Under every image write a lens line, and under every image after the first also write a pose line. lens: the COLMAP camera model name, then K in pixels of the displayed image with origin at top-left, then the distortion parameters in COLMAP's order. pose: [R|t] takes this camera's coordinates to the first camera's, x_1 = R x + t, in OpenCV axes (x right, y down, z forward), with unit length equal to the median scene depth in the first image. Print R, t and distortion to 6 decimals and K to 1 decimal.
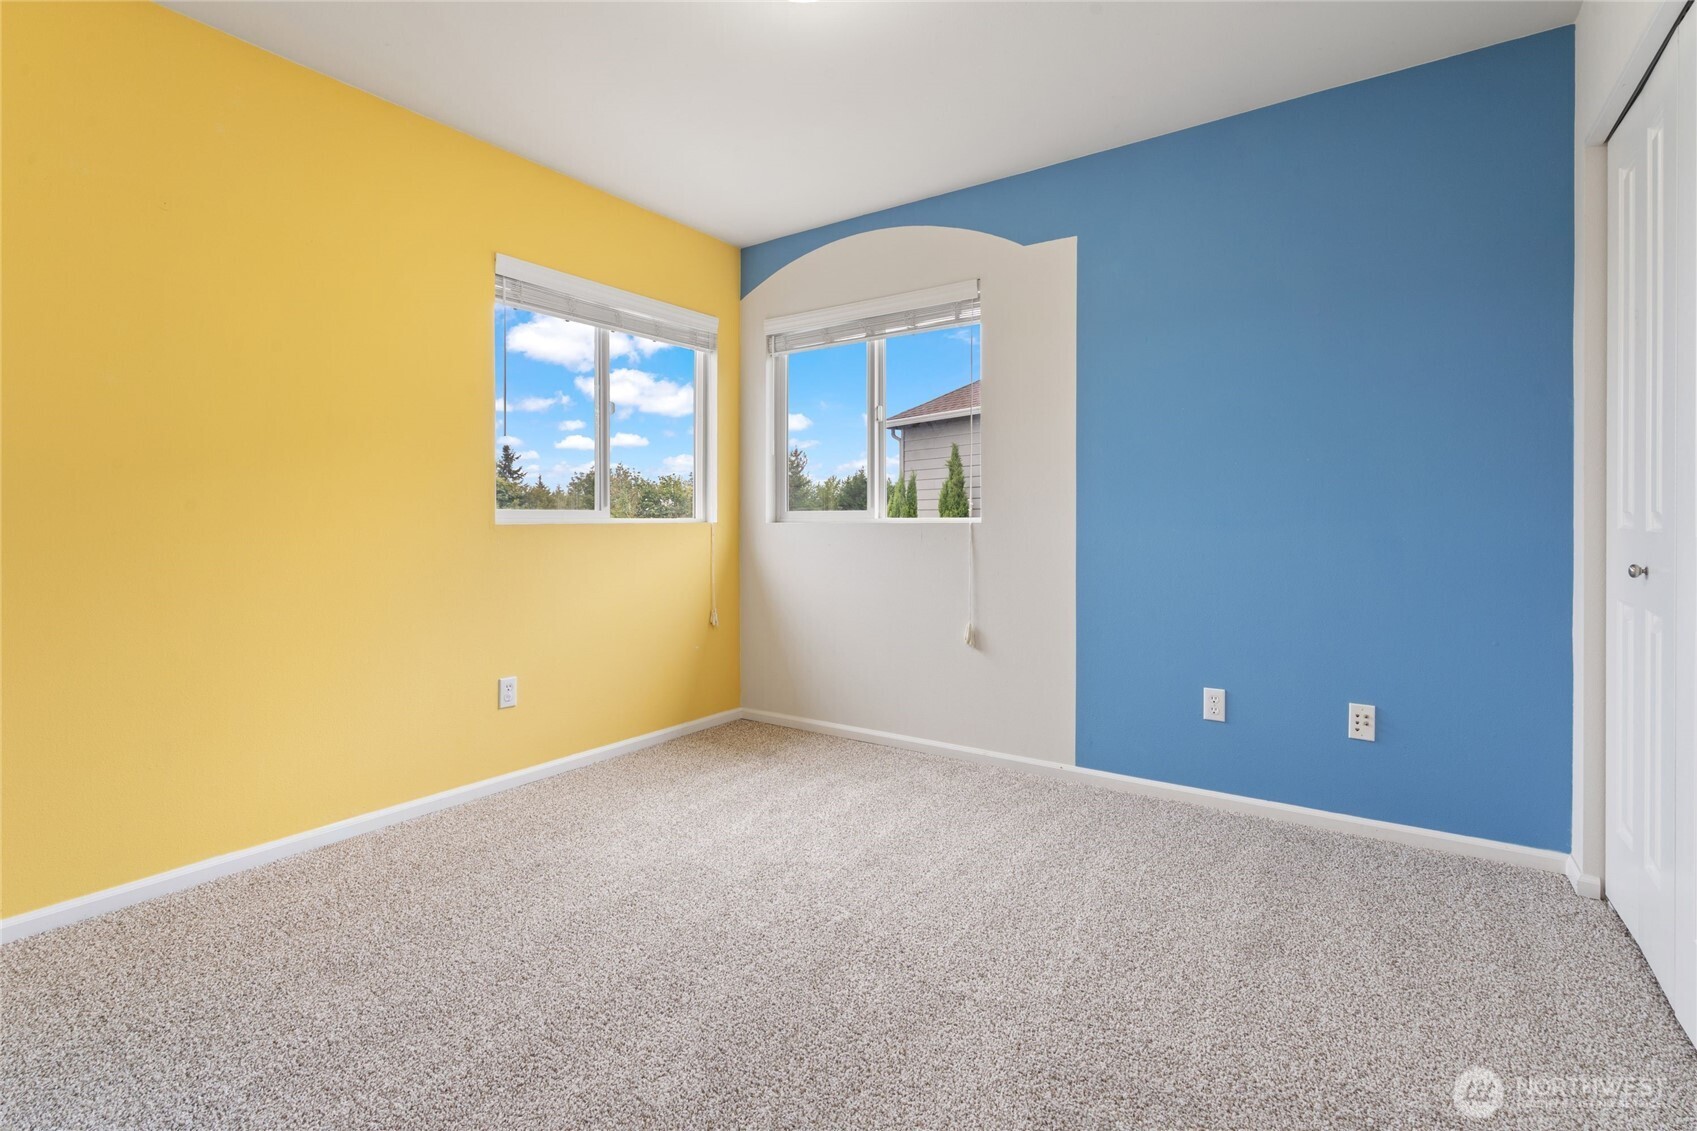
lens RADIAL K [[777.2, 0, 855.2], [0, 777.2, 532.3], [0, 0, 1]] dist [-0.000386, 0.000879]
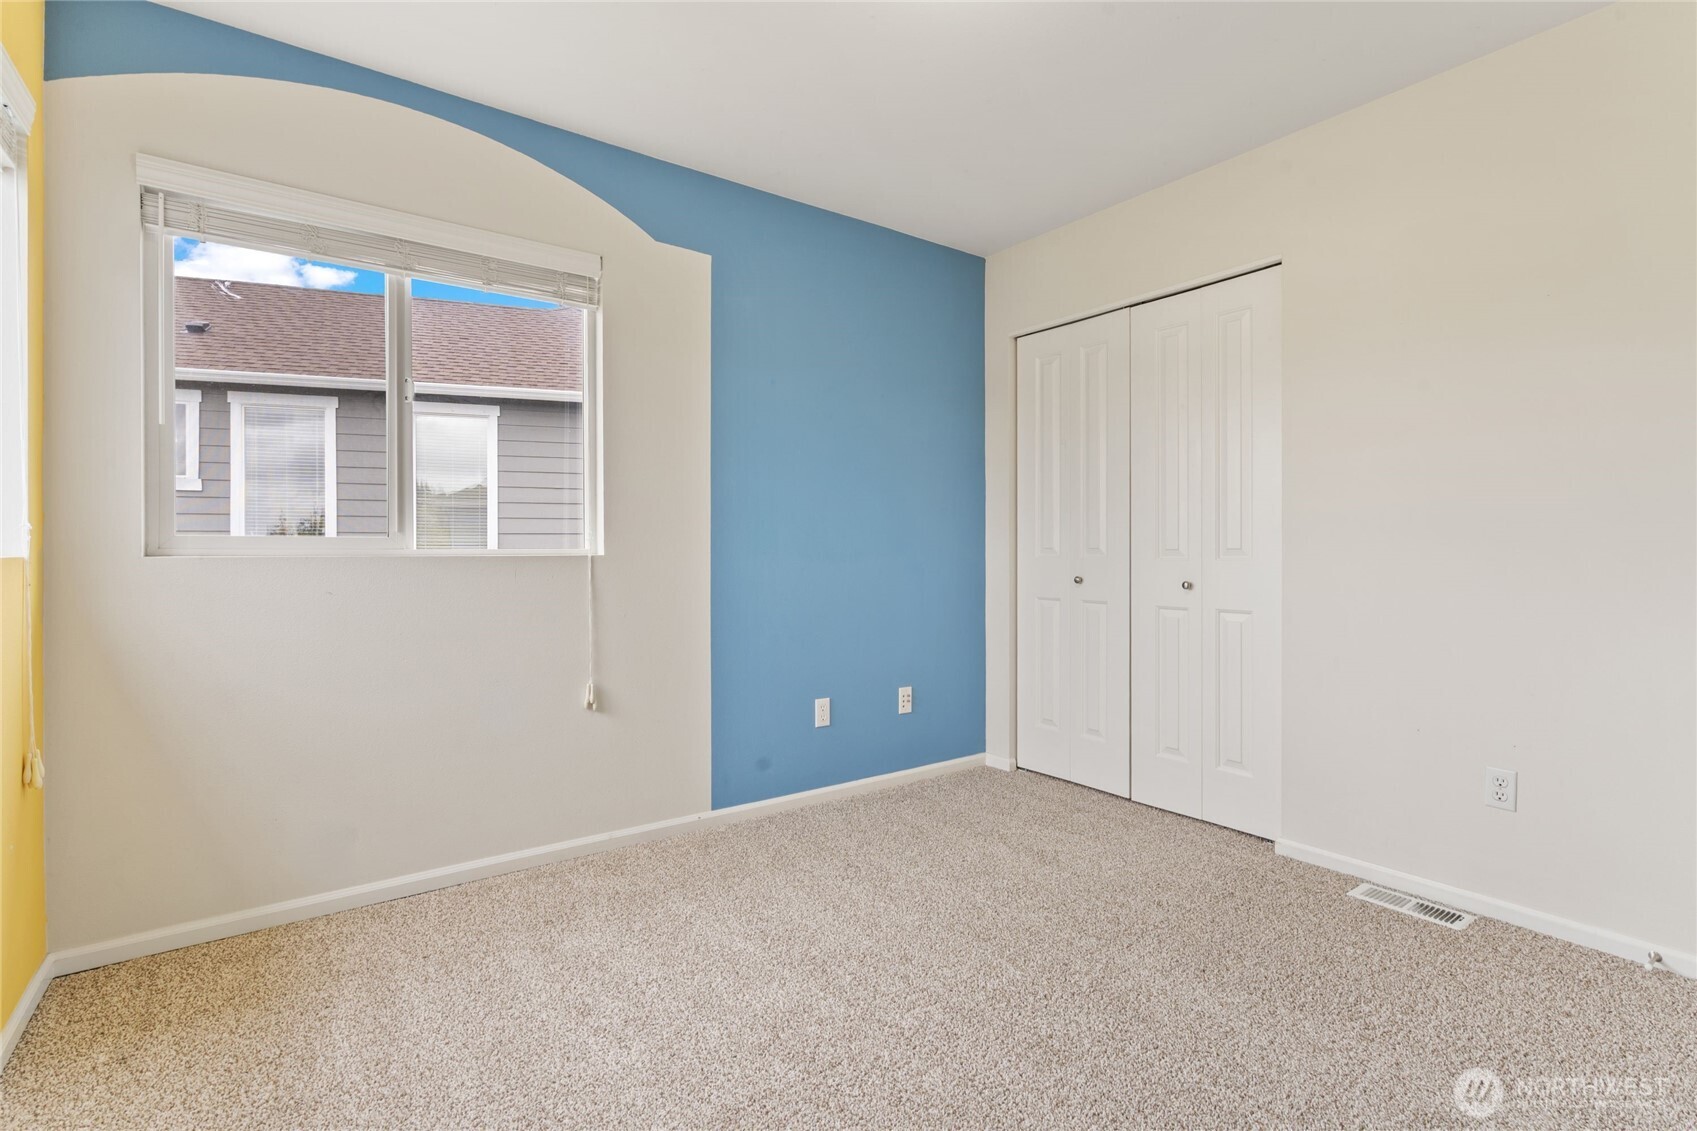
lens RADIAL K [[777.2, 0, 847.2], [0, 777.2, 558.6], [0, 0, 1]] dist [-0.000386, 0.000879]
pose [[0.345254, -0.003765, 0.938502, -0.550637], [0.015623, 0.999876, -0.001736, -0.003862], [-0.938379, 0.015262, 0.345270, 0.510720]]
